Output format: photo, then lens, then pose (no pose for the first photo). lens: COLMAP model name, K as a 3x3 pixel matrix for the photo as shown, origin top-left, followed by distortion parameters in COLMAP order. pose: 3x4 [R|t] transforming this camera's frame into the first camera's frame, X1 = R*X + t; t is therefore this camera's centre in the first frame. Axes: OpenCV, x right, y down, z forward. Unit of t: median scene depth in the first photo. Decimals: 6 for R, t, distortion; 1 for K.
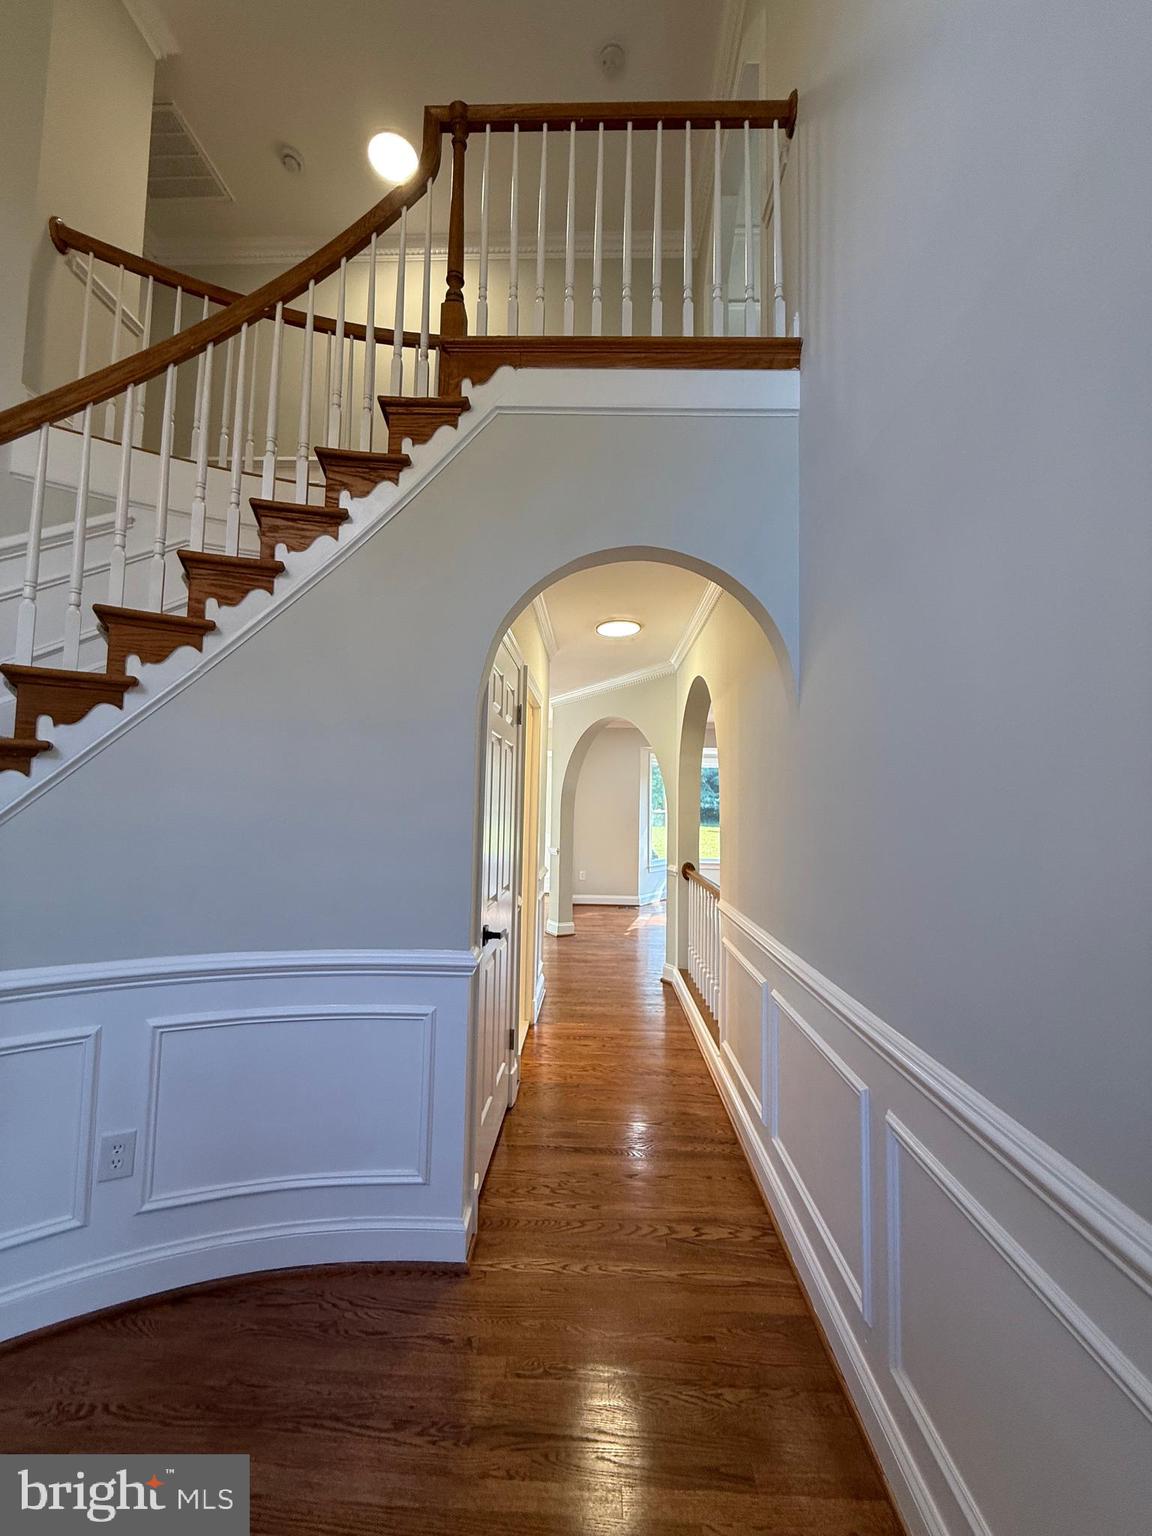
lens RADIAL K [[613.3, 0, 581.7], [0, 613.3, 764.1], [0, 0, 1]] dist [-0.000675, 0.000143]
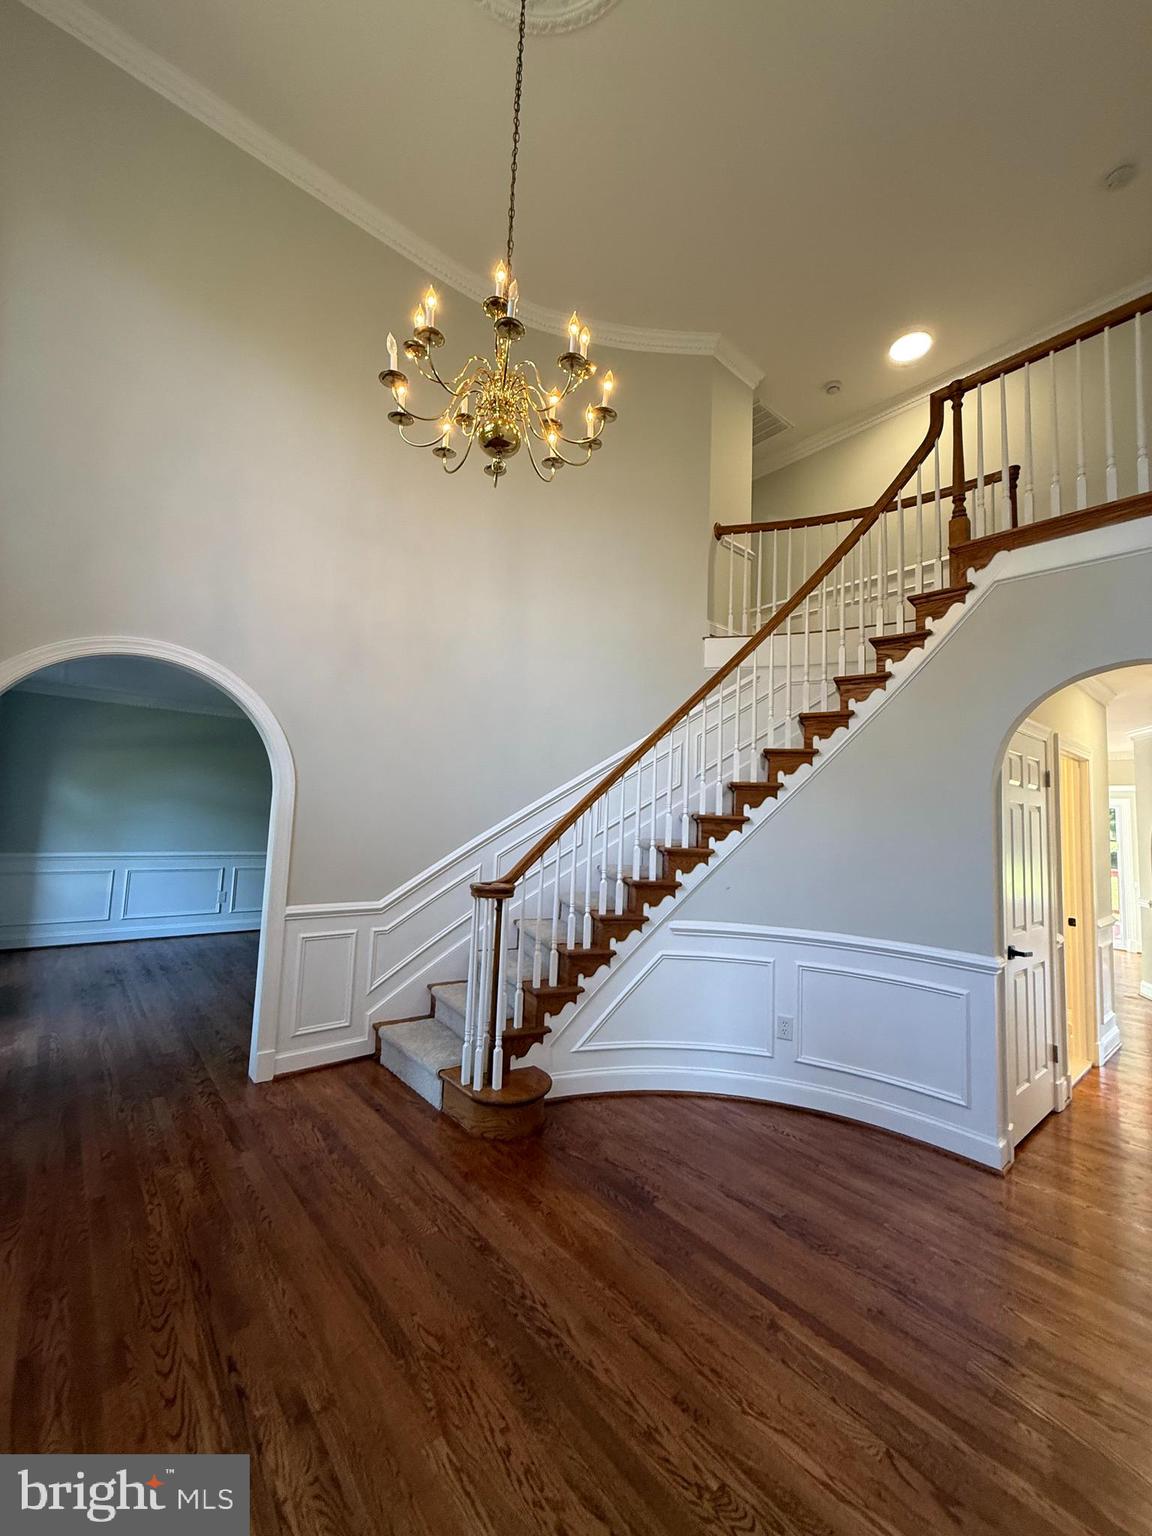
lens RADIAL K [[613.3, 0, 571.0], [0, 613.3, 765.2], [0, 0, 1]] dist [-0.000675, 0.000143]
pose [[0.660447, -0.053665, -0.748952, 0.261228], [0.023404, 0.998429, -0.050903, -0.099100], [0.750507, 0.016090, 0.660666, -0.703825]]
